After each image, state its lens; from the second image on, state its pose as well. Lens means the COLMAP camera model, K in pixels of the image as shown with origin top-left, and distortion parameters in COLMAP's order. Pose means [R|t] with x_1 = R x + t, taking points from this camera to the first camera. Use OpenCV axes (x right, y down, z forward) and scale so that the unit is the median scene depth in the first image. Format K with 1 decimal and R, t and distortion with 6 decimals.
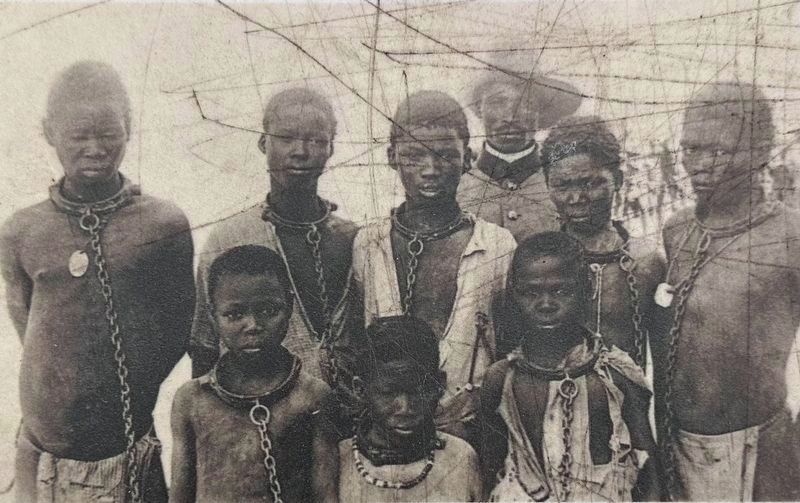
lens RADIAL K [[561.4, 0, 399.9], [0, 561.4, 257.1], [0, 0, 1]] dist [0.004520, 0.005161]
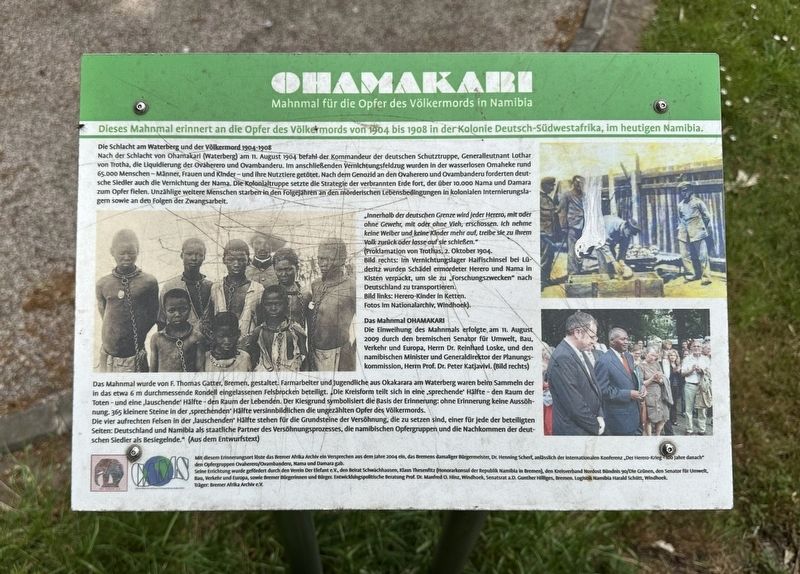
lens RADIAL K [[572.0, 0, 400.2], [0, 572.0, 284.7], [0, 0, 1]] dist [0.003896, -0.022812]
pose [[0.999329, 0.006320, 0.036089, 0.846456], [-0.005466, 0.999704, -0.023709, 0.025177], [-0.036228, 0.023496, 0.999067, -2.191784]]
